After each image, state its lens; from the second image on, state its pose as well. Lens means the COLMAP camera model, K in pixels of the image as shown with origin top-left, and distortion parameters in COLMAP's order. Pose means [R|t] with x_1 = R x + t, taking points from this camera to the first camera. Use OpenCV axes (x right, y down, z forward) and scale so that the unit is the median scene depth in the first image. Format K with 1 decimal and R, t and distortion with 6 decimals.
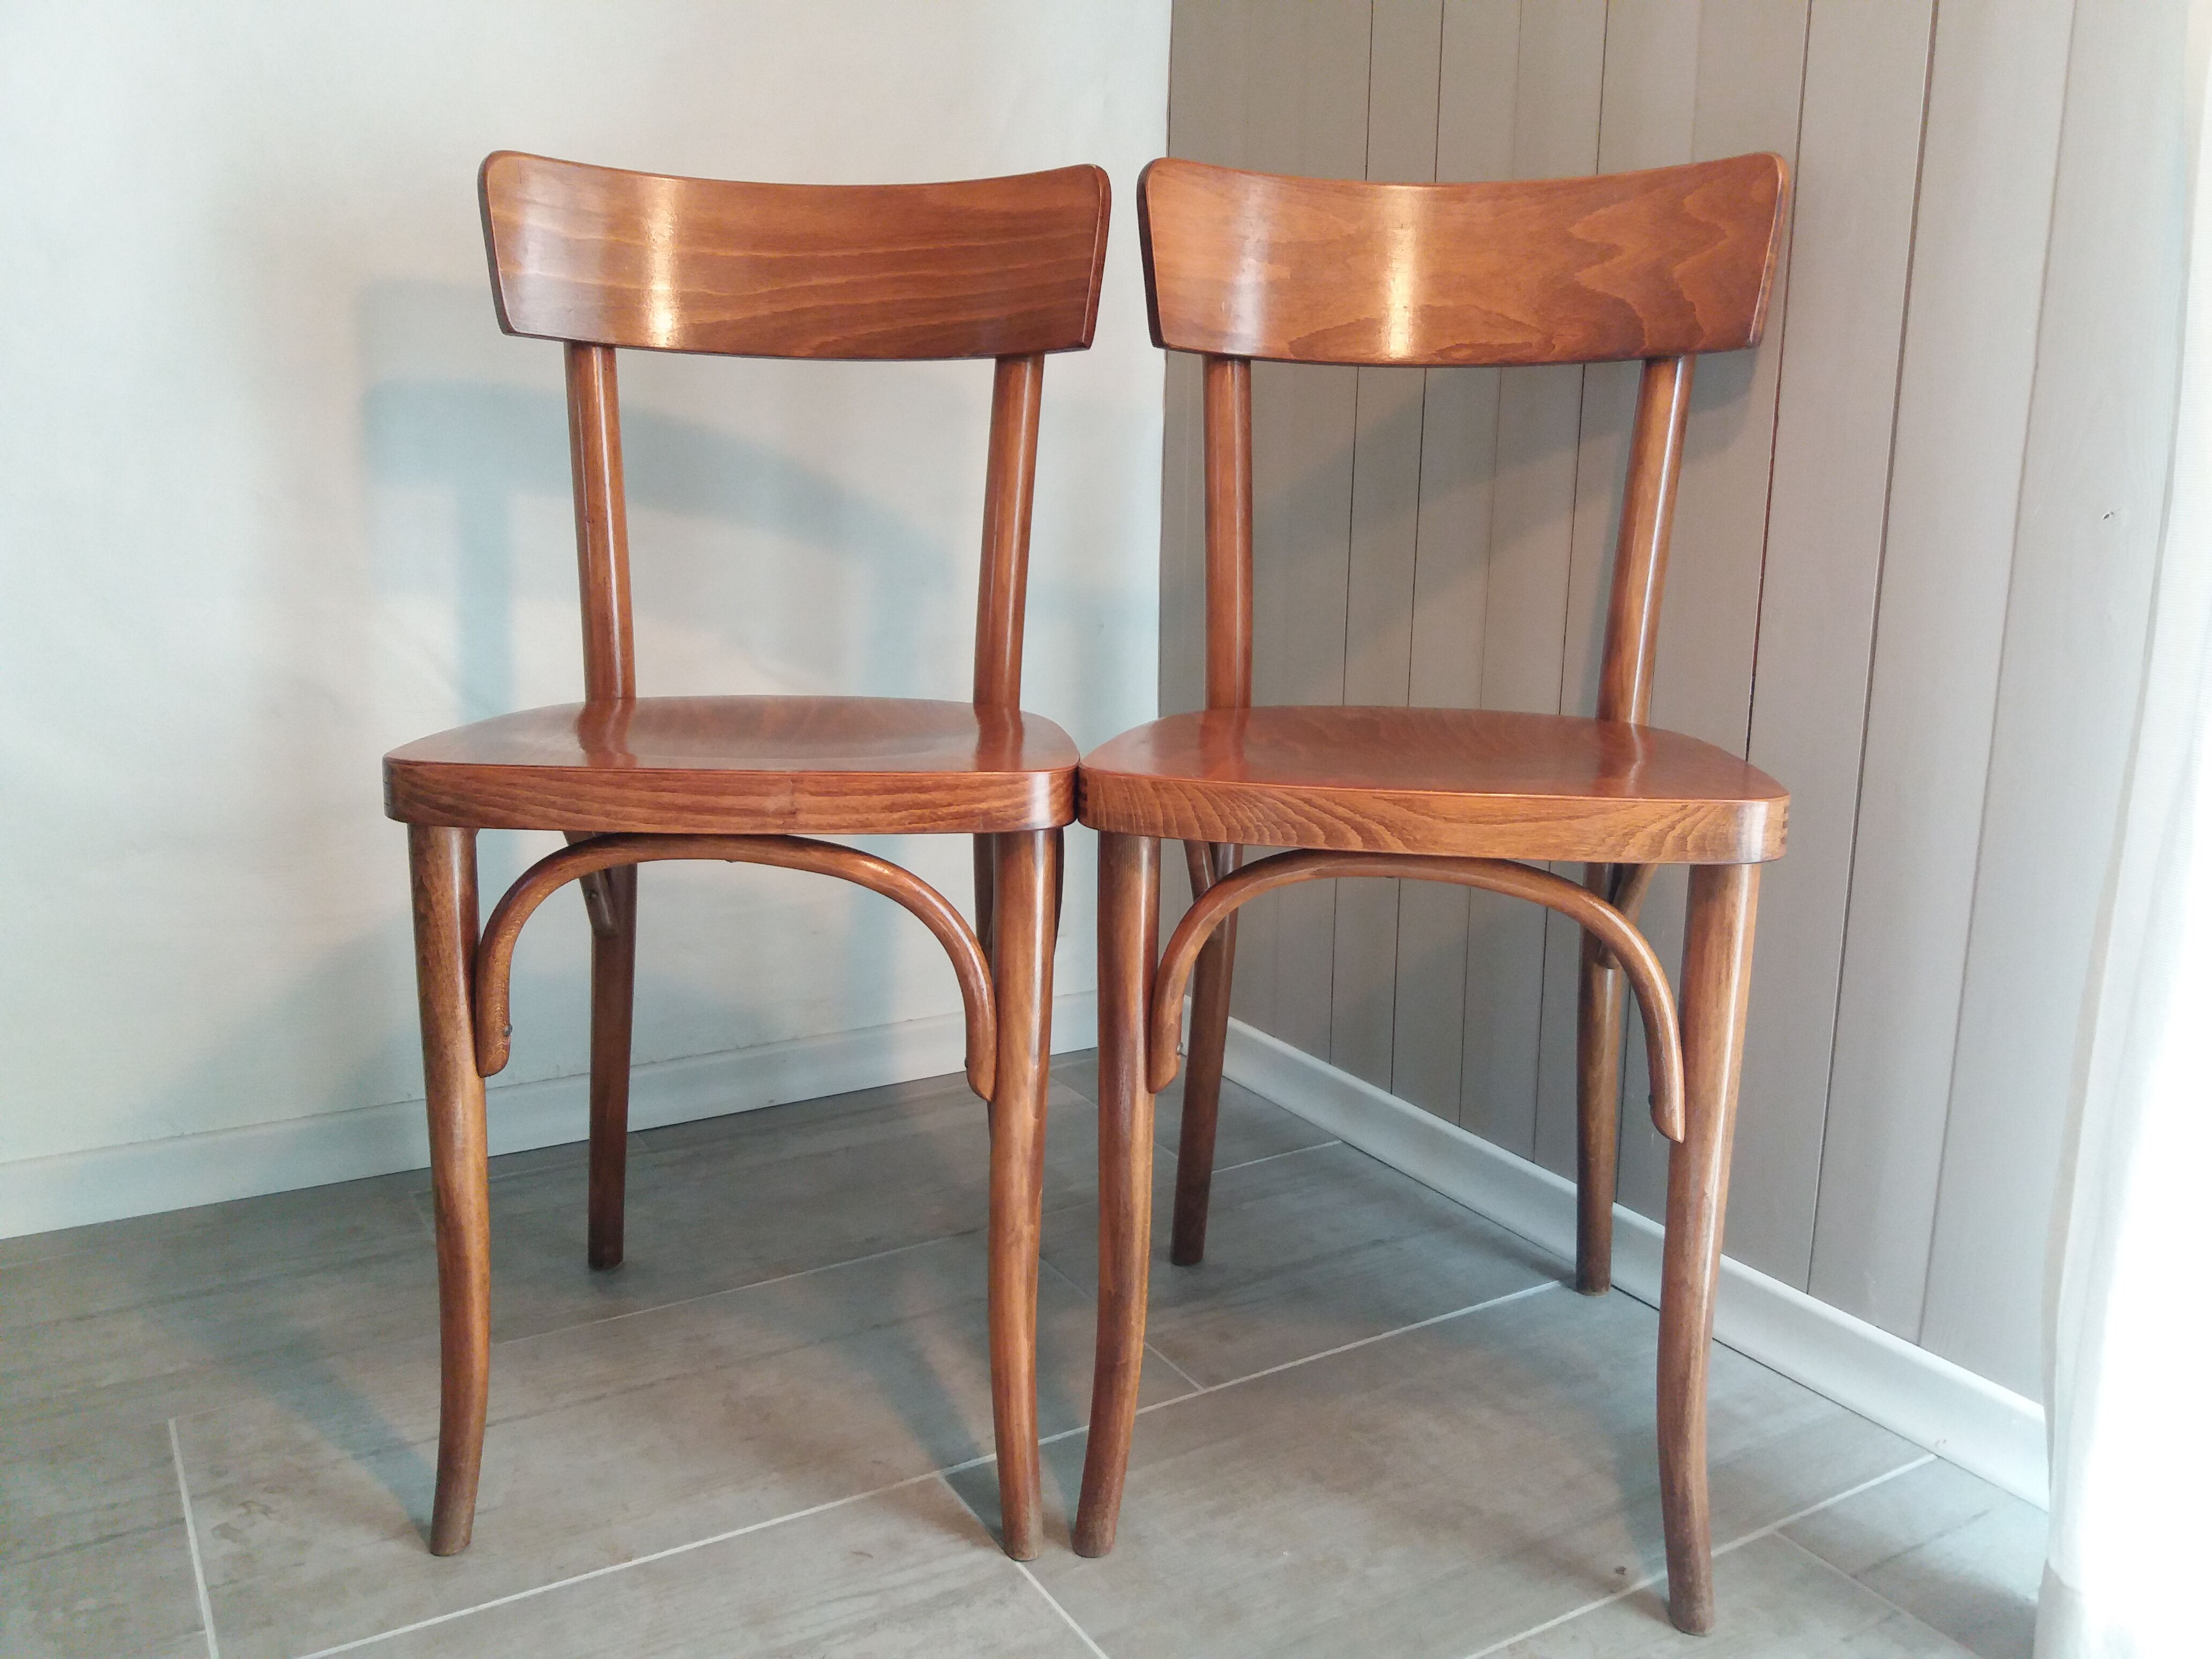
lens RADIAL K [[1834.0, 0, 1105.4], [0, 1834.0, 819.5], [0, 0, 1]] dist [-0.019418, -0.037986]
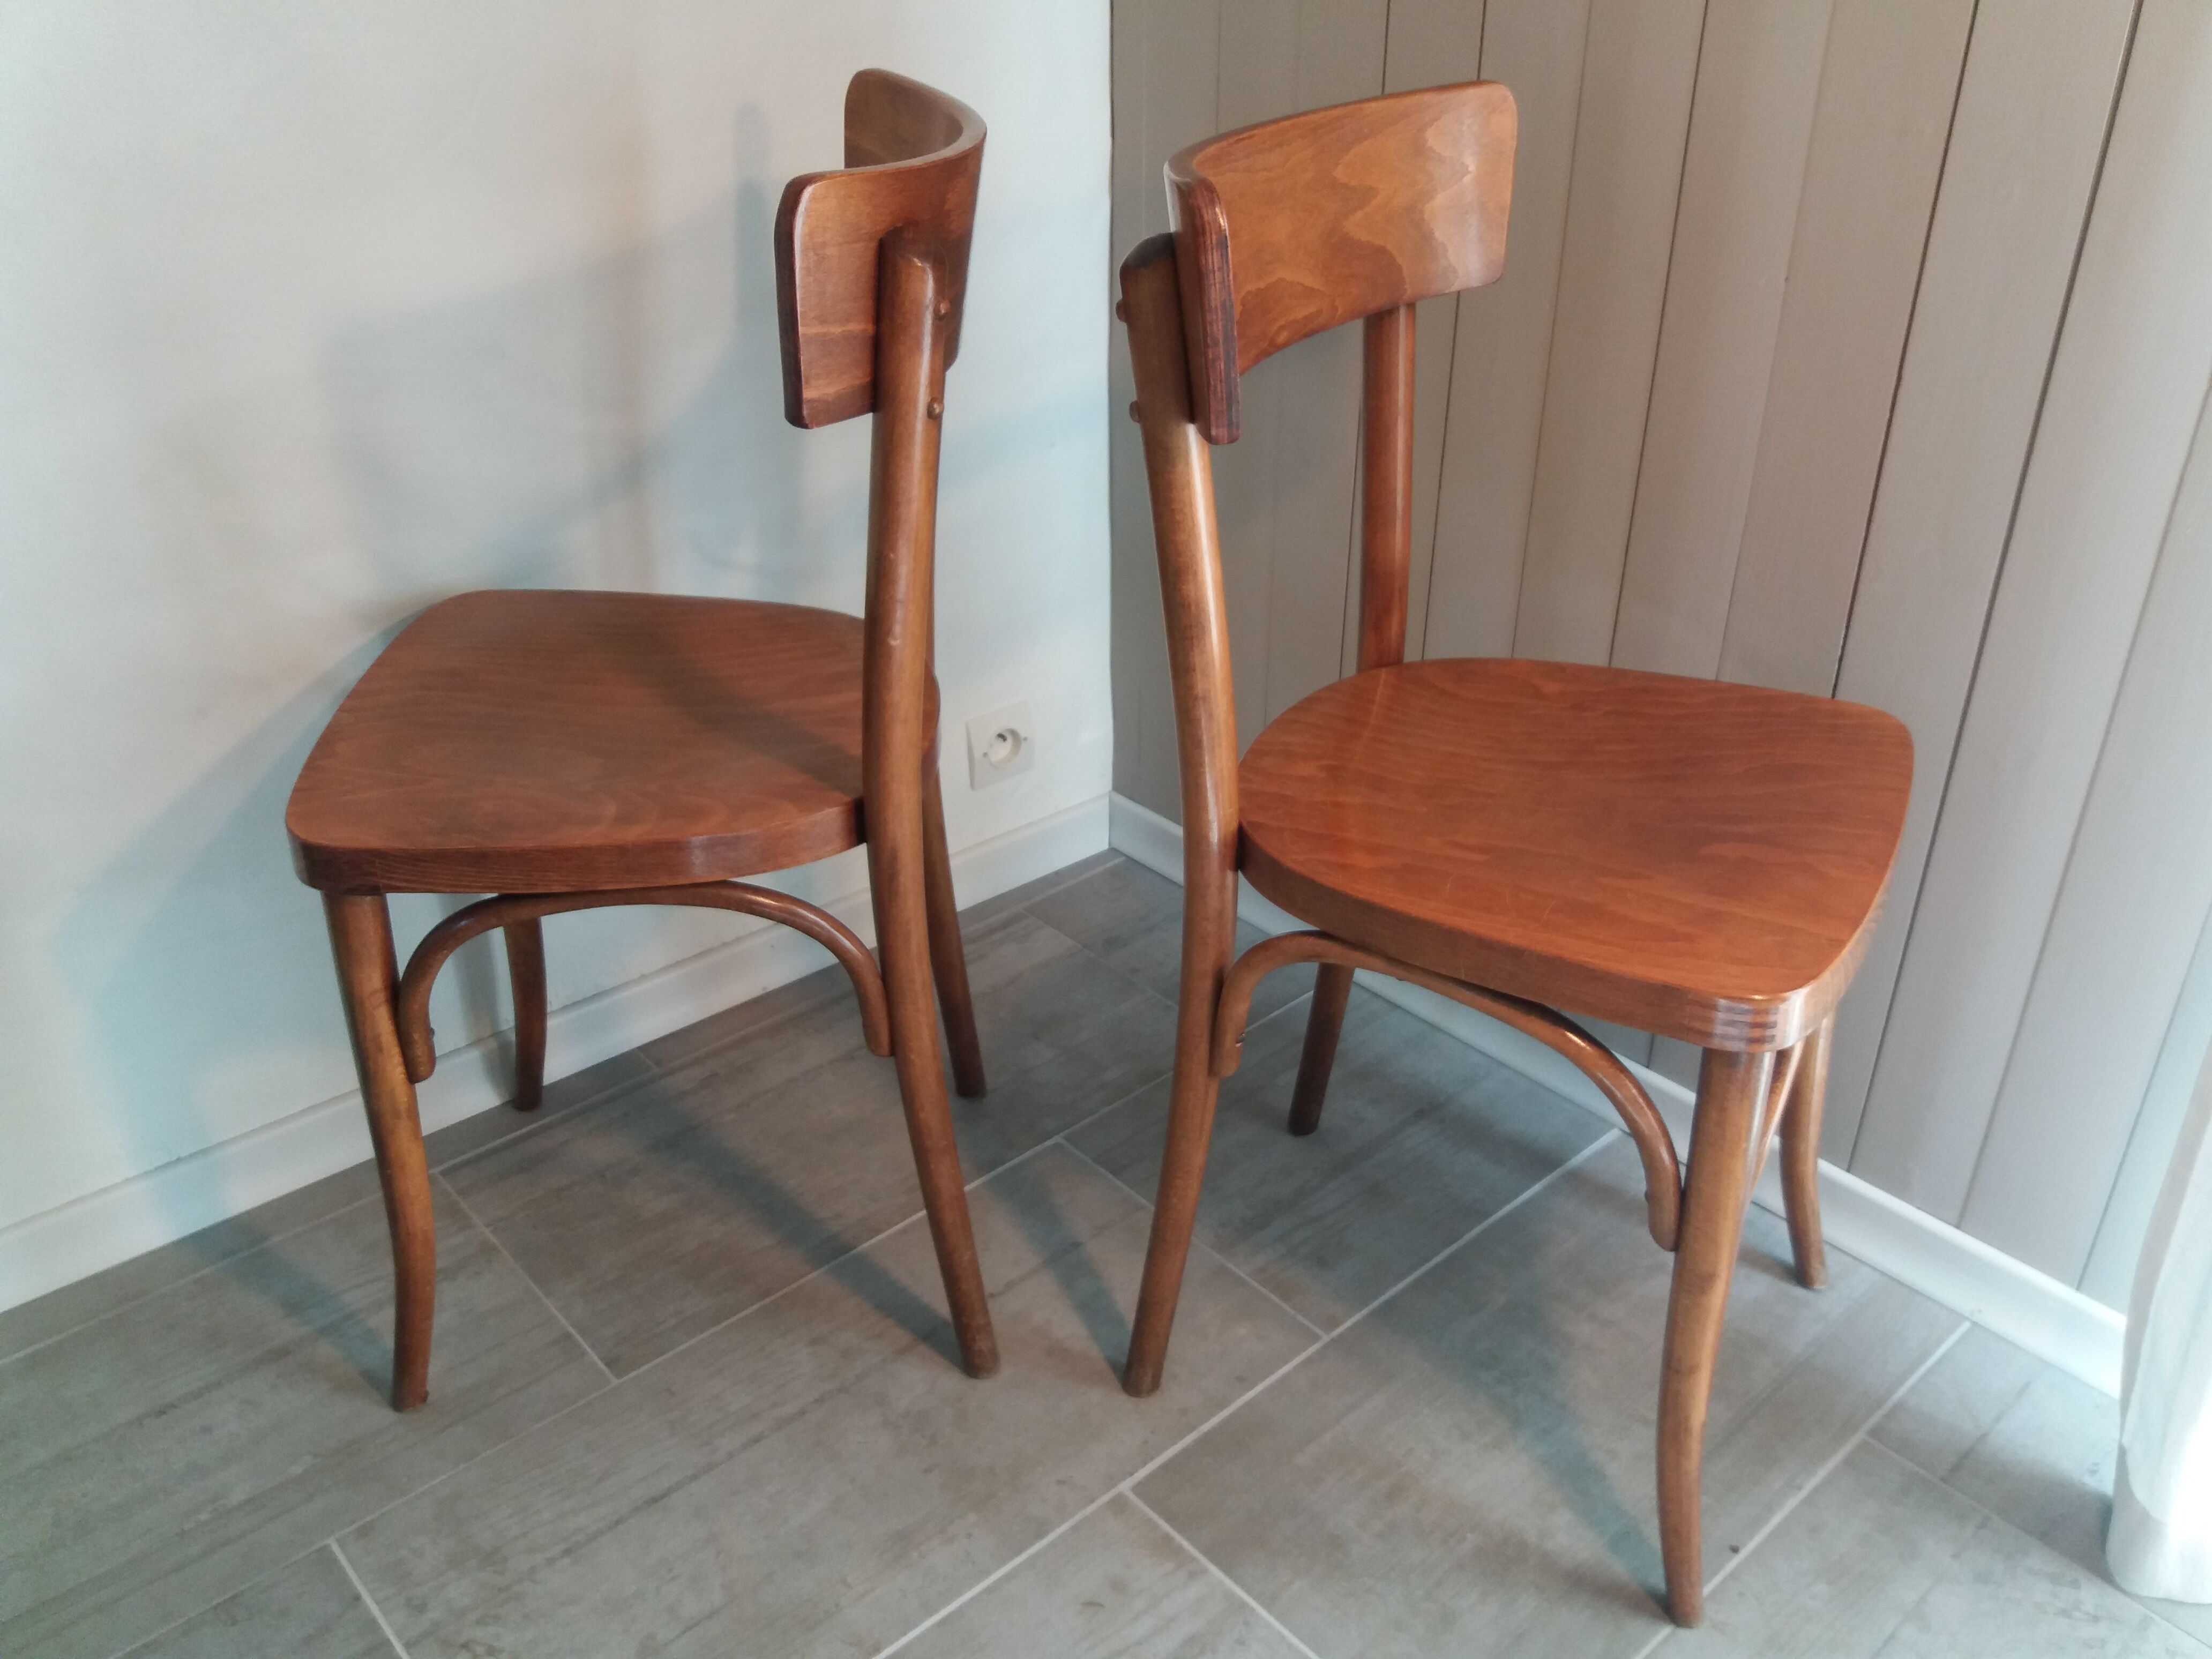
lens RADIAL K [[1834.0, 0, 1093.9], [0, 1834.0, 825.0], [0, 0, 1]] dist [-0.019418, -0.037986]
pose [[0.982434, -0.104030, 0.154924, -0.227836], [0.053276, 0.952004, 0.301415, -0.320115], [-0.178844, -0.287866, 0.940823, 0.116270]]
